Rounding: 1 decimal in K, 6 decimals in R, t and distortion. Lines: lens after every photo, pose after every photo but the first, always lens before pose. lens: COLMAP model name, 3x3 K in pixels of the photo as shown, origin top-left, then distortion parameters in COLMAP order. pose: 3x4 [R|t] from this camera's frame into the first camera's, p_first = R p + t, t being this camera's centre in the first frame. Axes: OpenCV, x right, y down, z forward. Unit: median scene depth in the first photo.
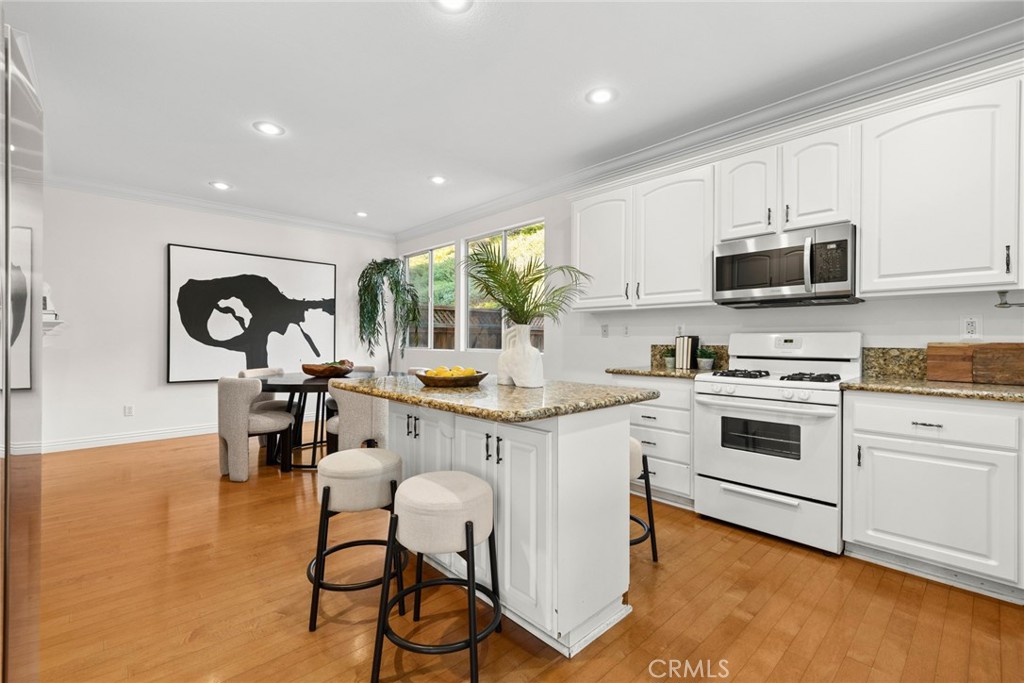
lens RADIAL K [[438.4, 0, 508.1], [0, 438.4, 339.2], [0, 0, 1]] dist [-0.000190, -0.000988]
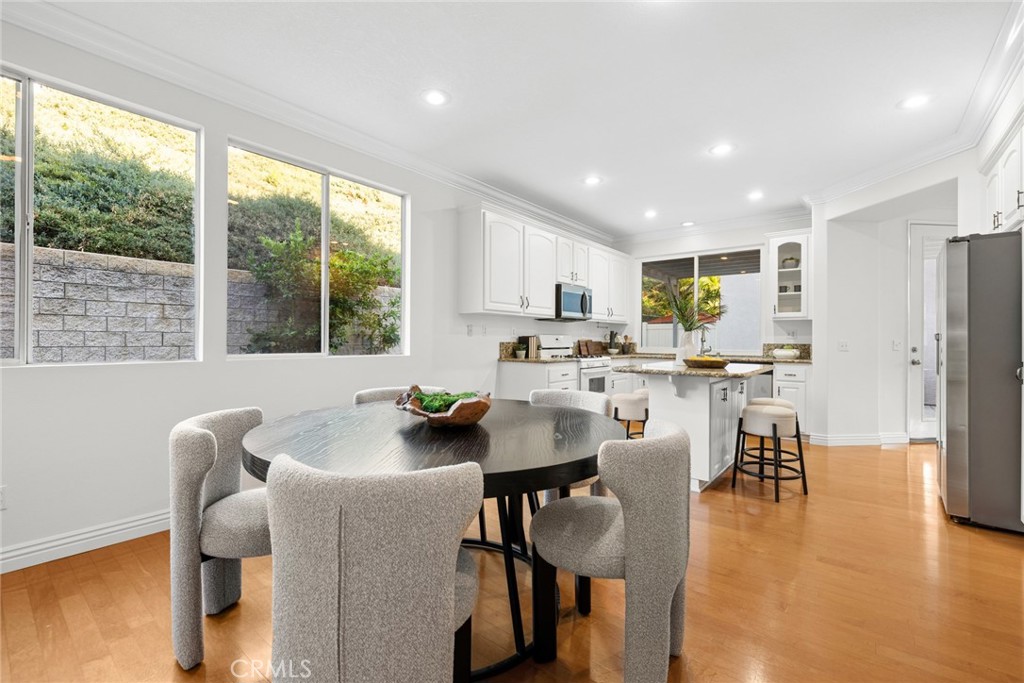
lens RADIAL K [[438.4, 0, 508.1], [0, 438.4, 339.2], [0, 0, 1]] dist [-0.000190, -0.000988]
pose [[-0.133382, -0.004369, 0.991055, -0.972400], [-0.009012, 0.999954, 0.003196, -0.000722], [-0.991024, -0.008505, -0.133415, 1.152364]]
